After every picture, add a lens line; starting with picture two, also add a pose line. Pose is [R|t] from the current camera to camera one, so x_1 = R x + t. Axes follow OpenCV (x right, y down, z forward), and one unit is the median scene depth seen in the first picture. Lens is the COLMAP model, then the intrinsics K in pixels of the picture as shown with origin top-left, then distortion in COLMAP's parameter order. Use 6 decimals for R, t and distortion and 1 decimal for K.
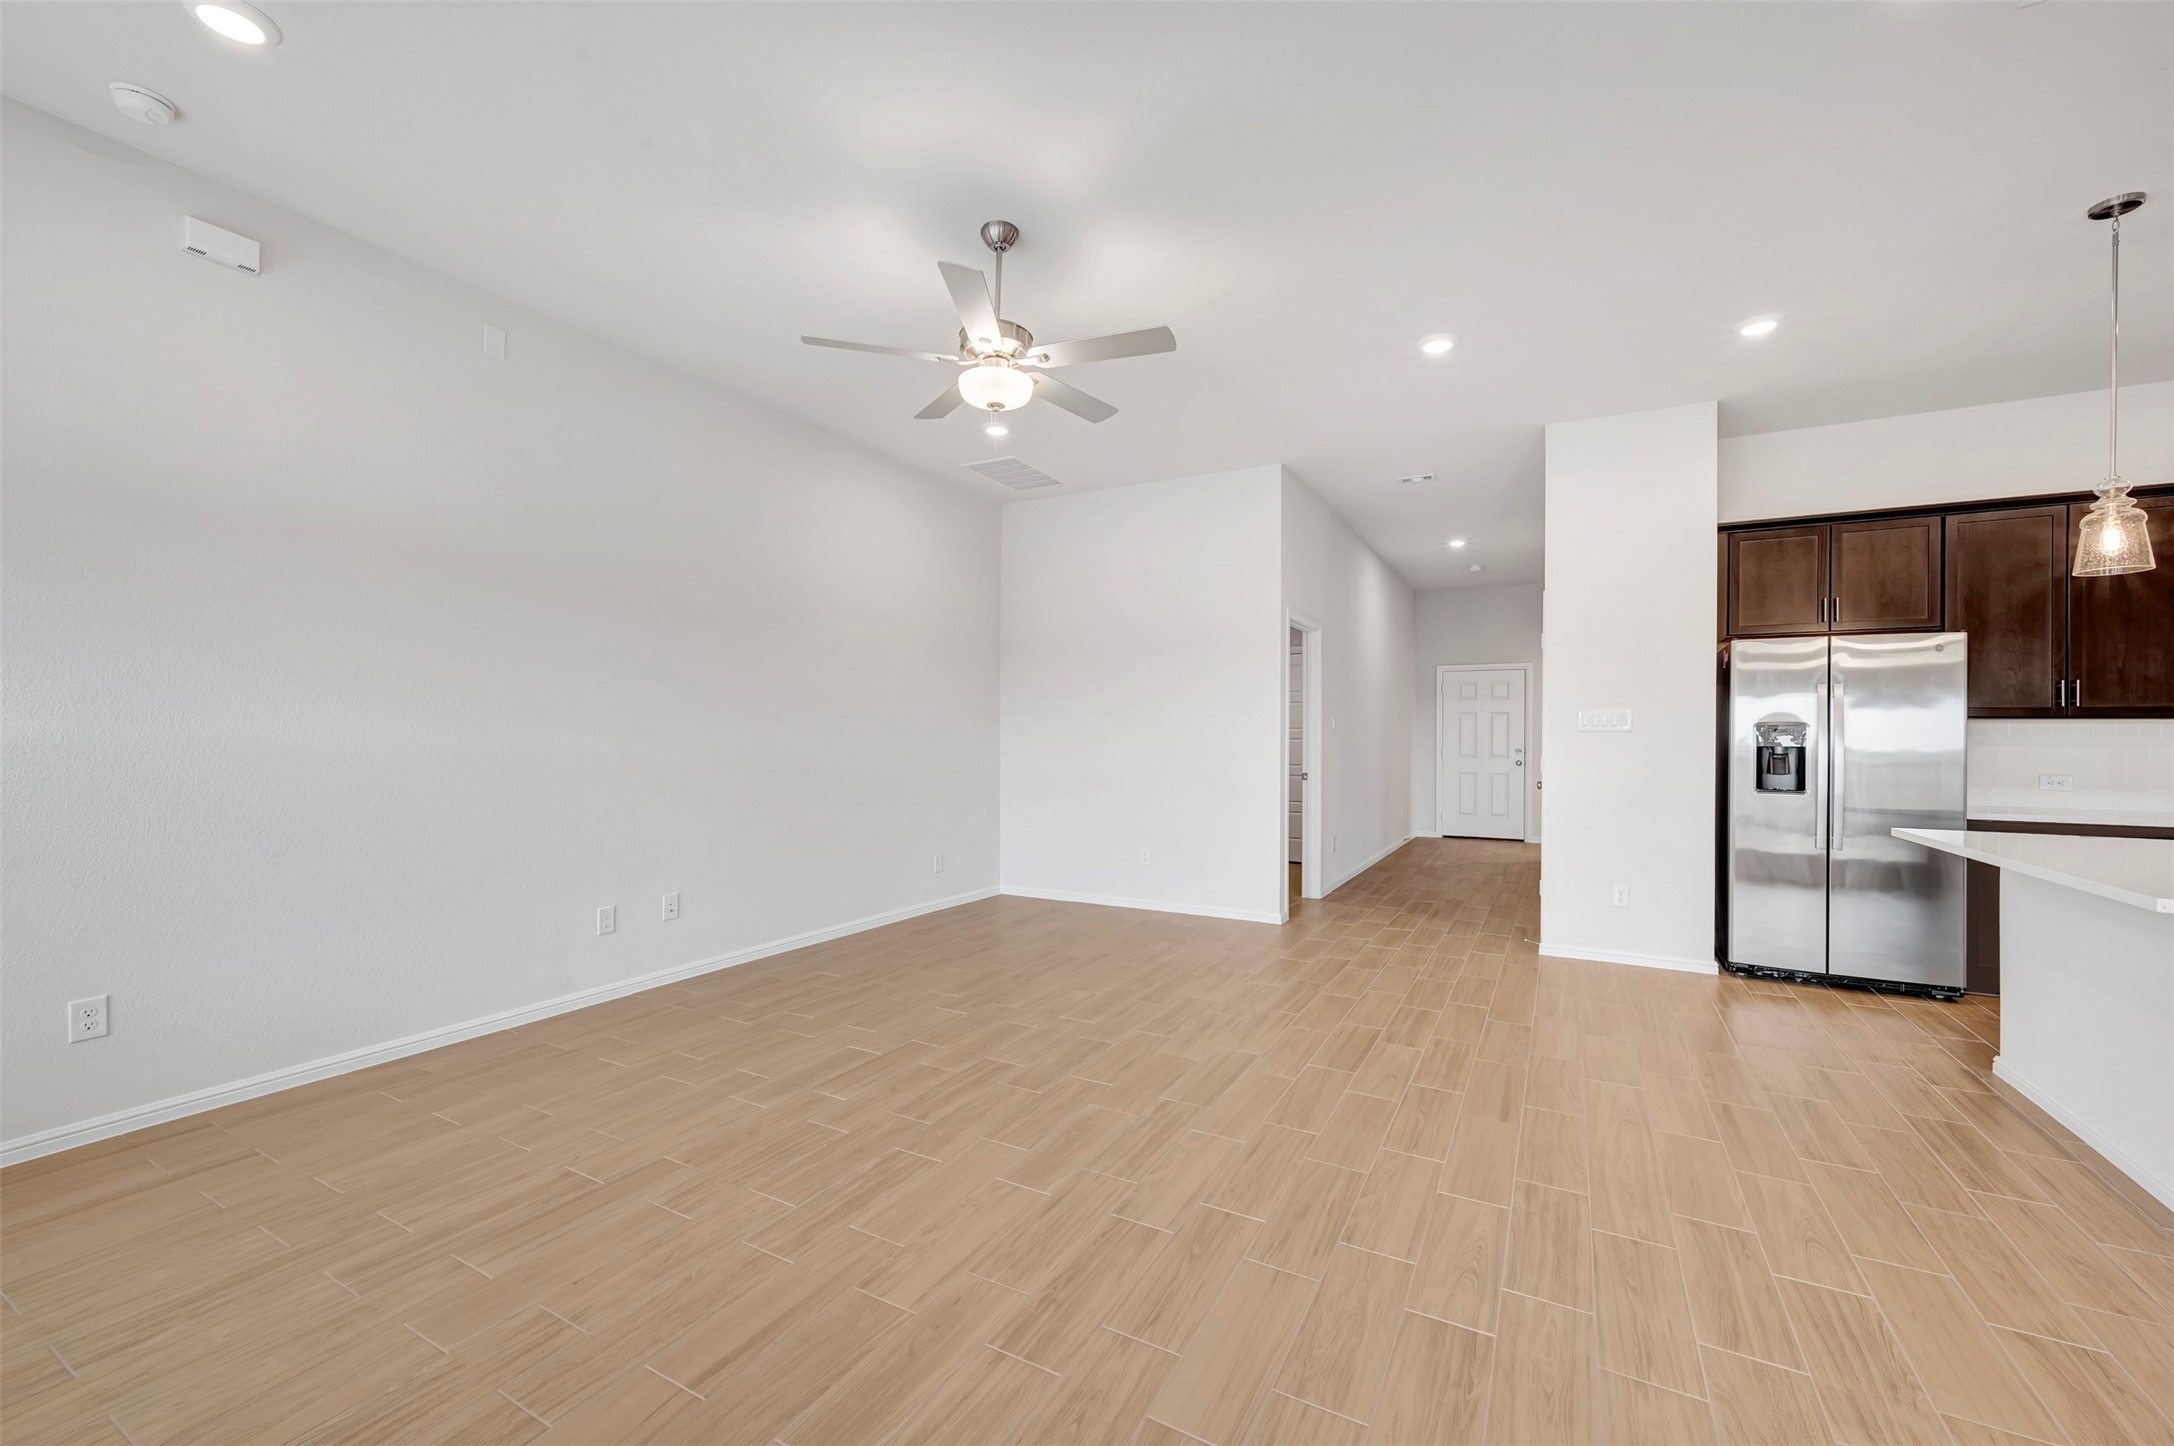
lens RADIAL K [[868.1, 0, 1052.5], [0, 868.1, 725.4], [0, 0, 1]] dist [-0.005478, 0.000075]
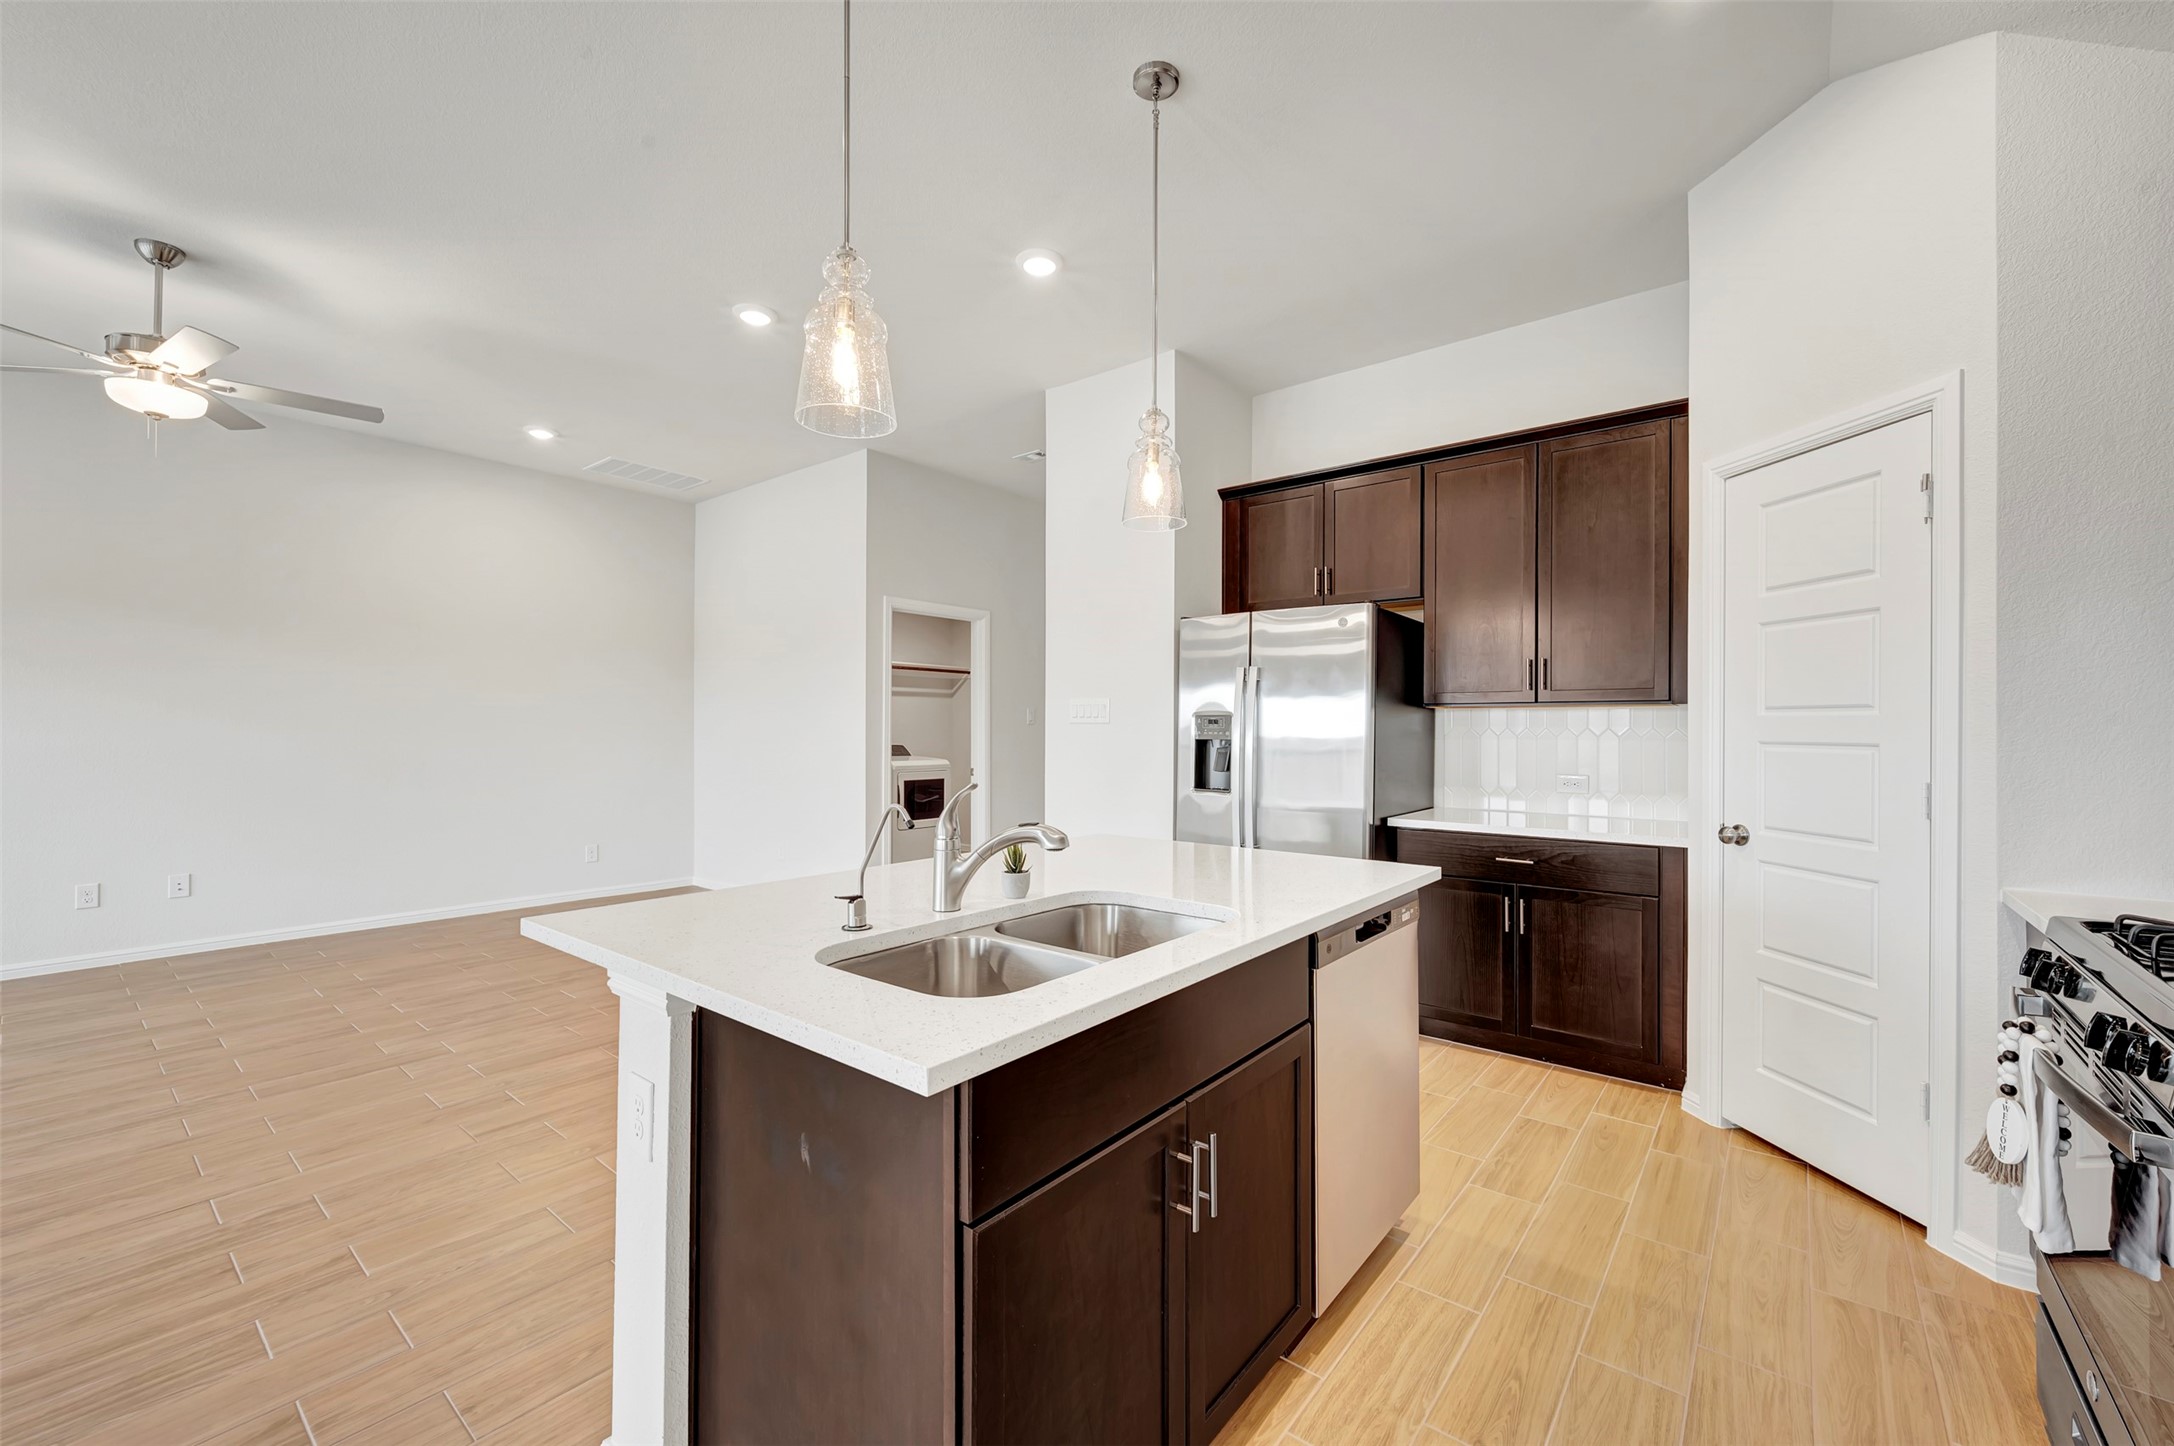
lens RADIAL K [[865.2, 0, 1087.0], [0, 865.2, 723.0], [0, 0, 1]] dist [0.006407, 0.000013]
pose [[0.984304, -0.002628, -0.176461, 0.867357], [0.002912, 0.999995, 0.001353, 0.004931], [0.176457, -0.001845, 0.984307, 0.119520]]
